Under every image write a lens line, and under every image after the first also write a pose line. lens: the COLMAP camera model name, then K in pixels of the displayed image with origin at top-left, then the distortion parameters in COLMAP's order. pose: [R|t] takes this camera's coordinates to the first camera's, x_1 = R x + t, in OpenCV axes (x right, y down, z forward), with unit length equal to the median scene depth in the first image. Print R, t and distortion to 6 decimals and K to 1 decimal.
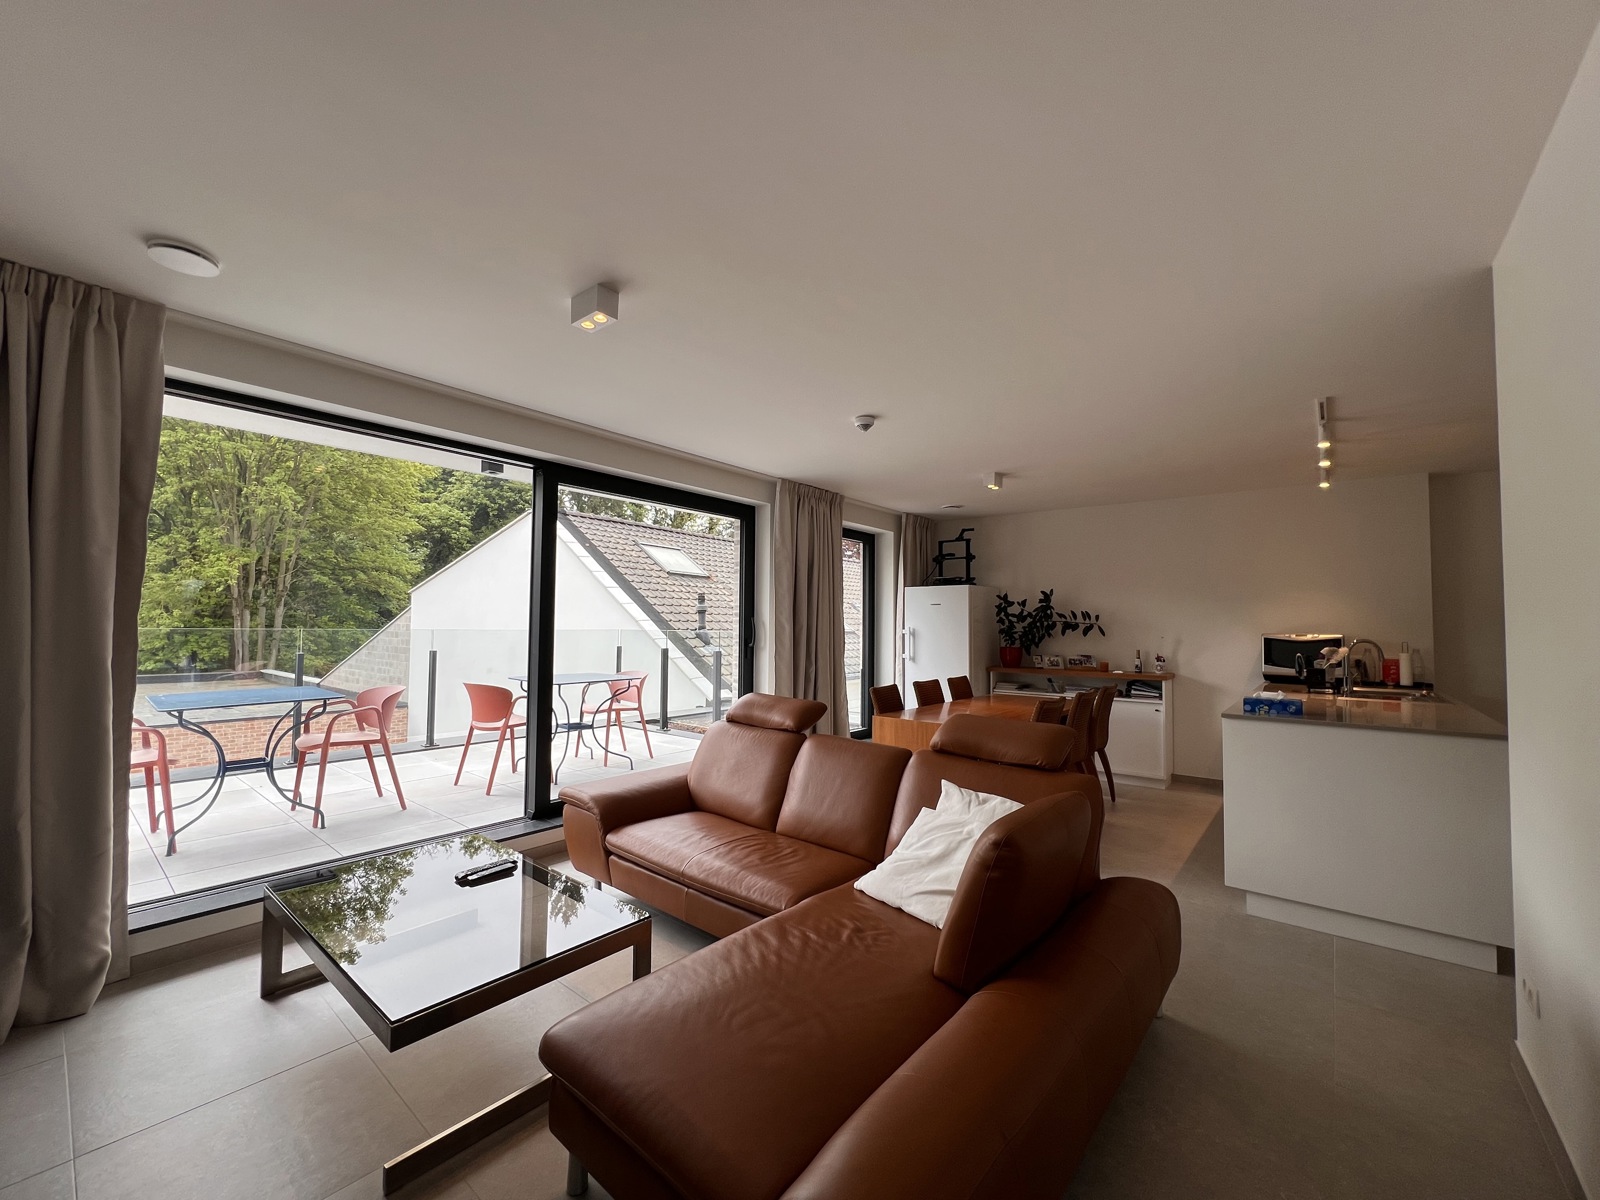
lens RADIAL K [[641.1, 0, 800.0], [0, 641.1, 600.0], [0, 0, 1]] dist [-0.000877, 0.000129]
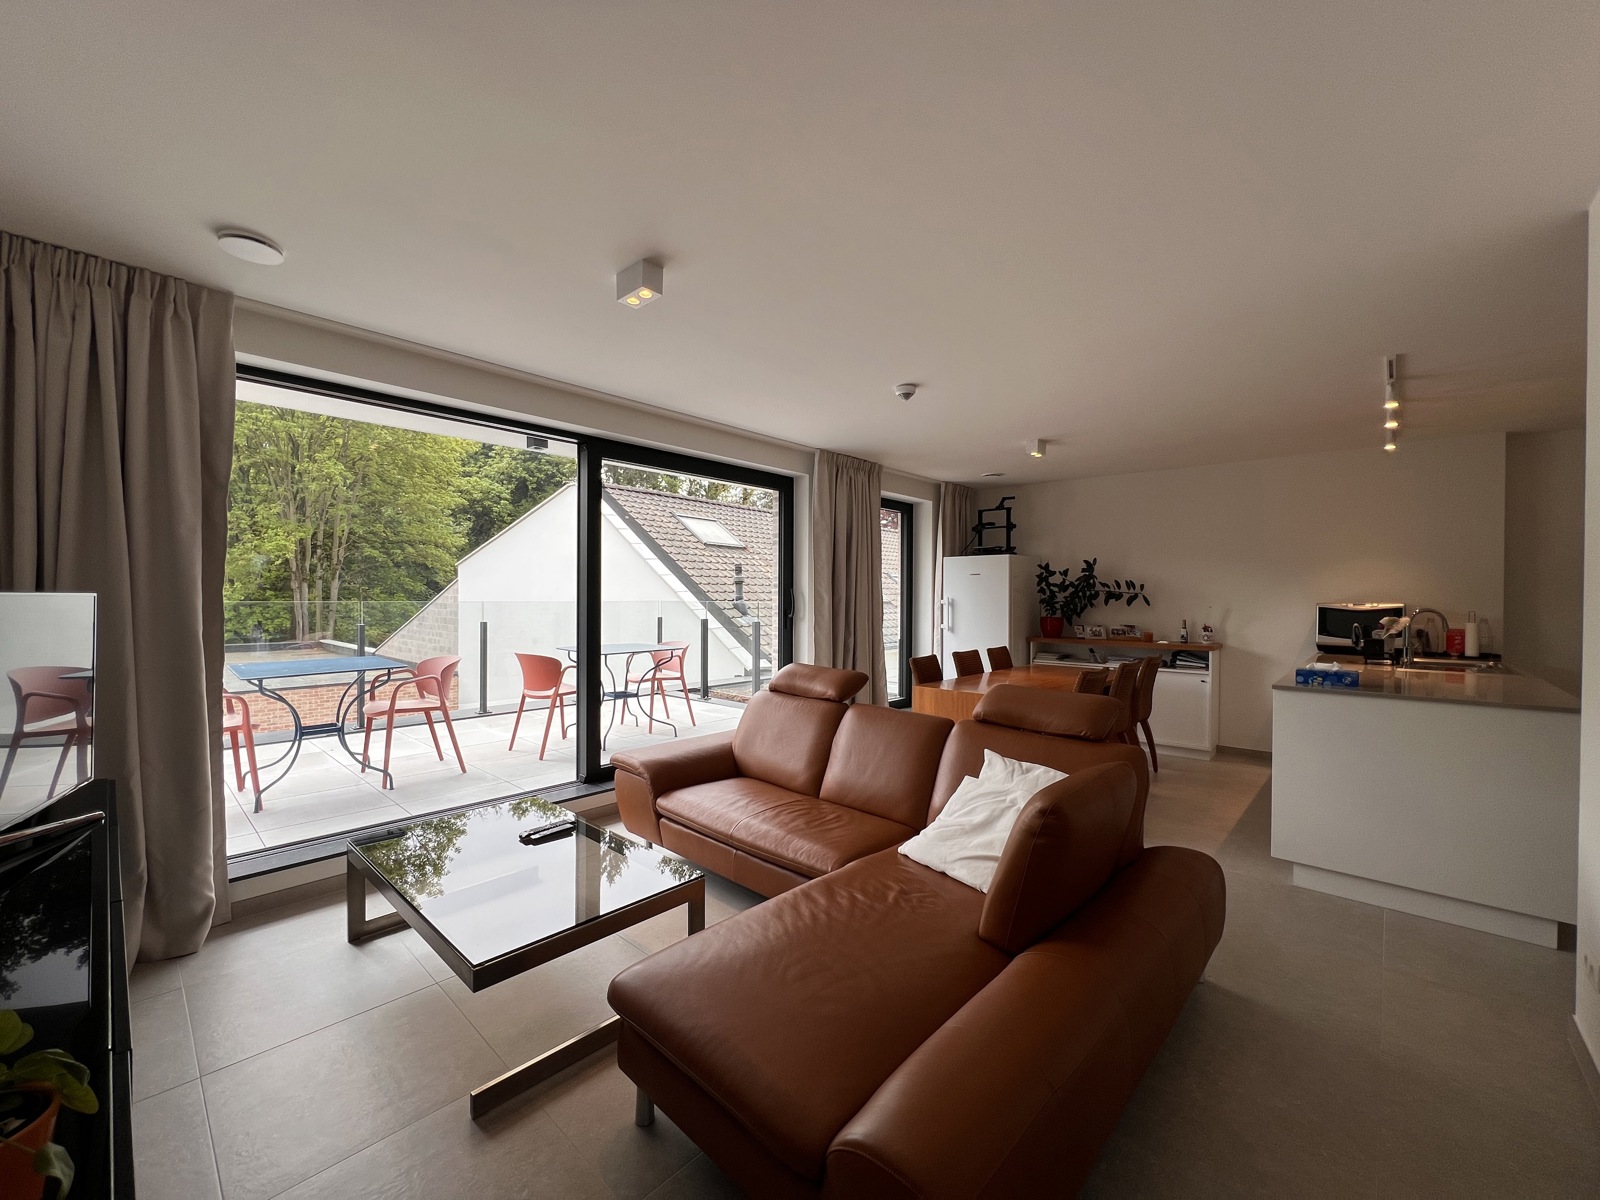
lens RADIAL K [[641.1, 0, 800.0], [0, 641.1, 600.0], [0, 0, 1]] dist [-0.000877, 0.000129]
pose [[0.998597, -0.003748, -0.052816, -0.008825], [0.006223, 0.998886, 0.046768, -0.002182], [0.052582, -0.047031, 0.997508, -0.007775]]
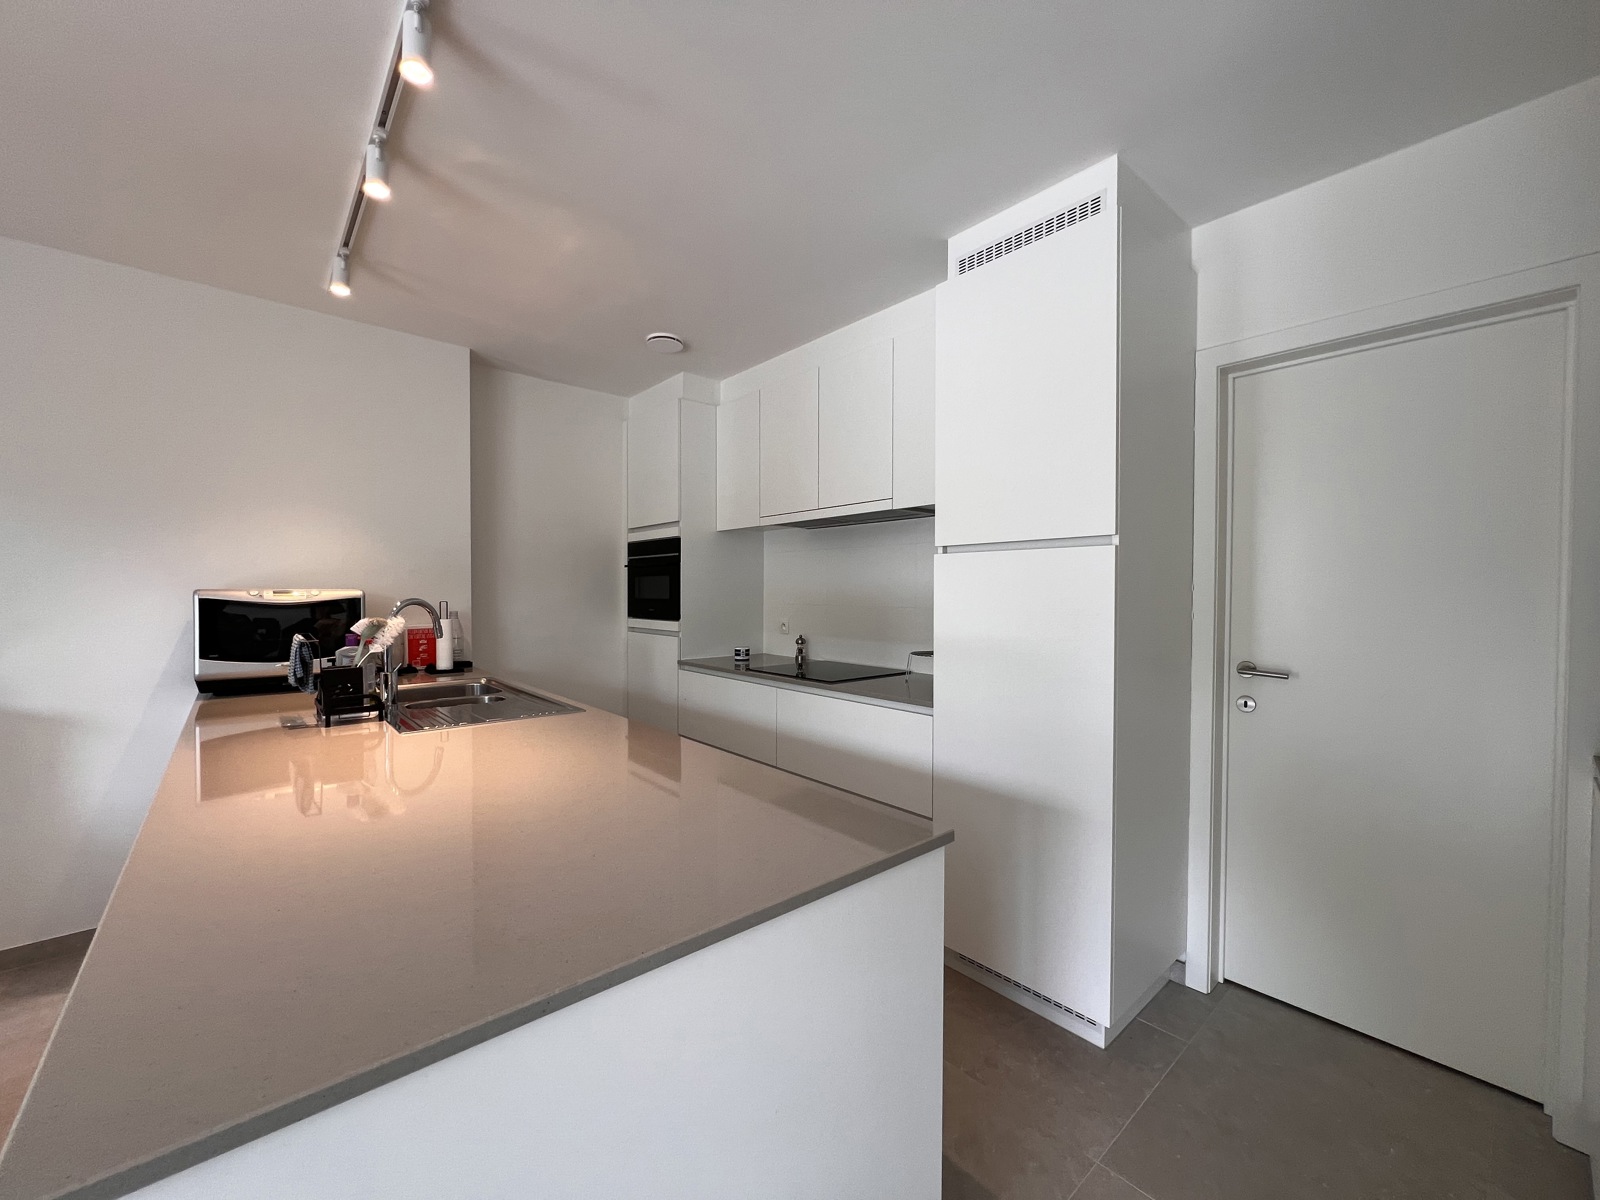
lens RADIAL K [[641.1, 0, 800.0], [0, 641.1, 600.0], [0, 0, 1]] dist [-0.000877, 0.000129]
pose [[0.159842, -0.022796, 0.986879, 0.378563], [-0.043842, 0.998583, 0.030167, 0.030119], [-0.986169, -0.048089, 0.158616, 0.556938]]
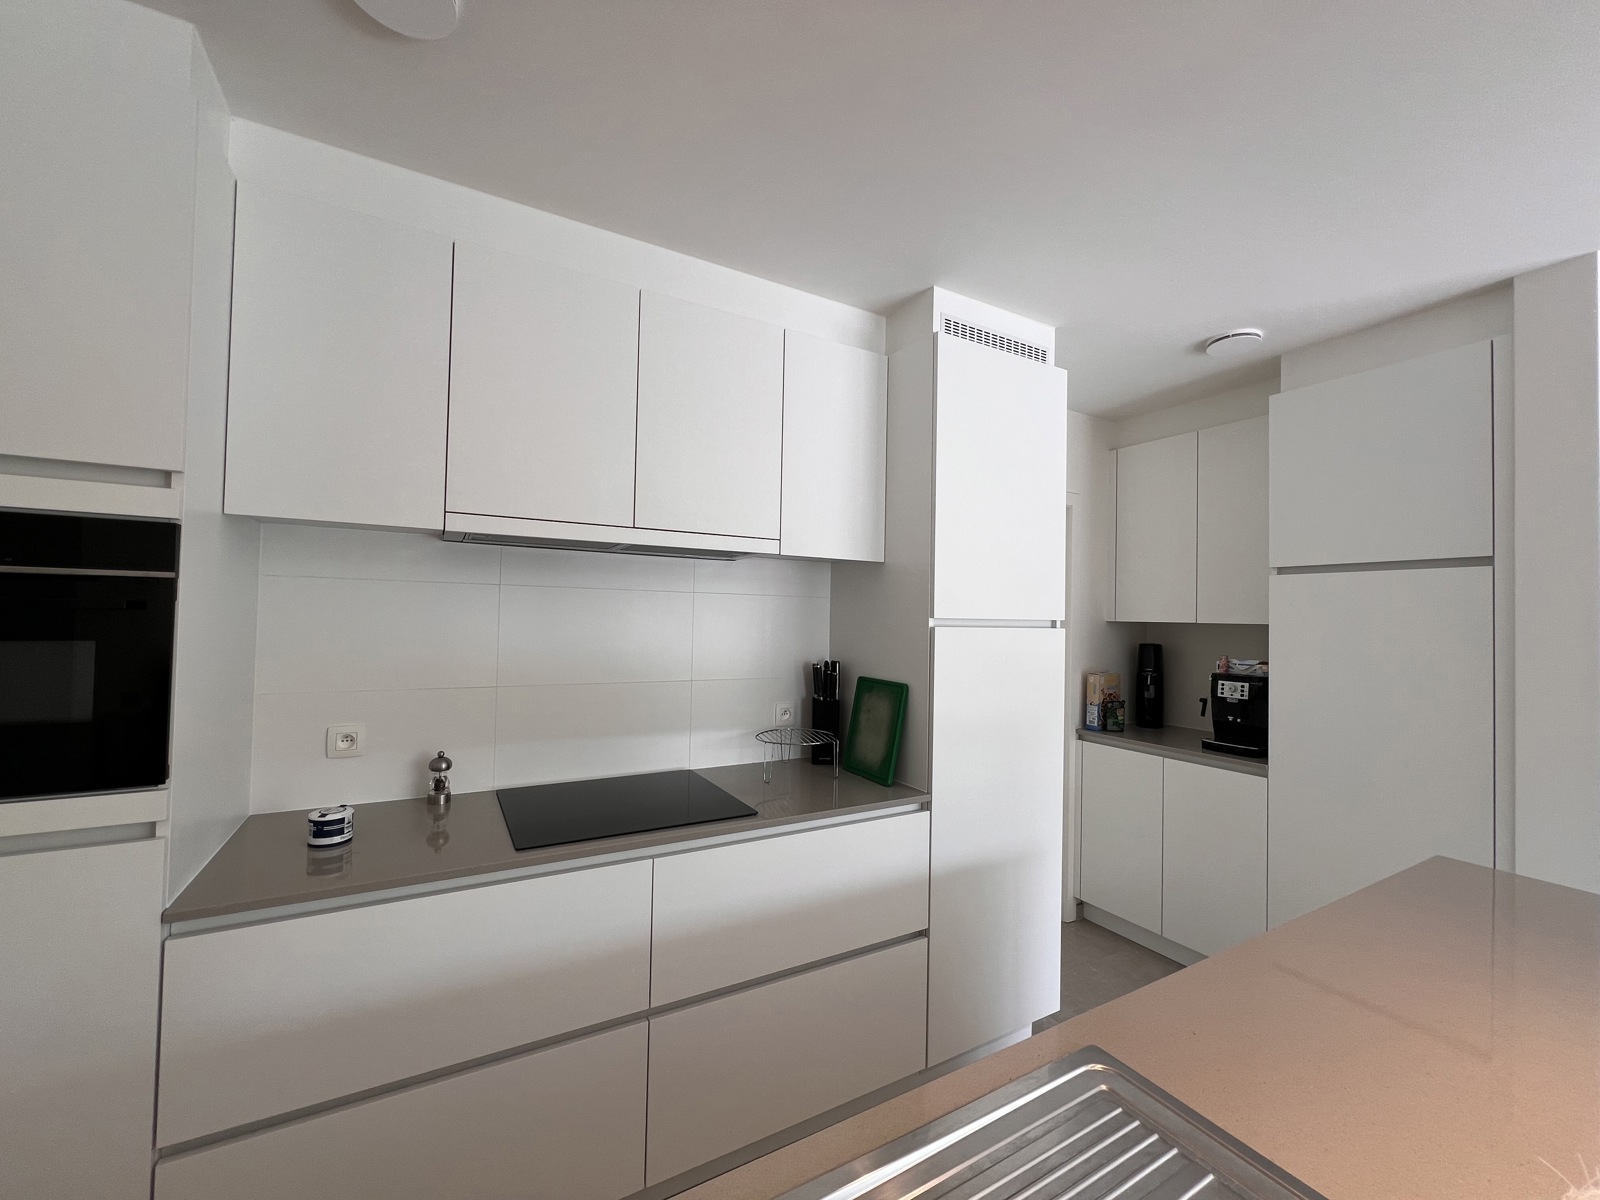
lens RADIAL K [[641.1, 0, 800.0], [0, 641.1, 600.0], [0, 0, 1]] dist [-0.000877, 0.000129]
pose [[-0.935743, -0.022166, 0.351986, 0.815988], [-0.046579, 0.997048, -0.061041, 0.017994], [-0.349594, -0.073513, -0.934013, 0.981374]]
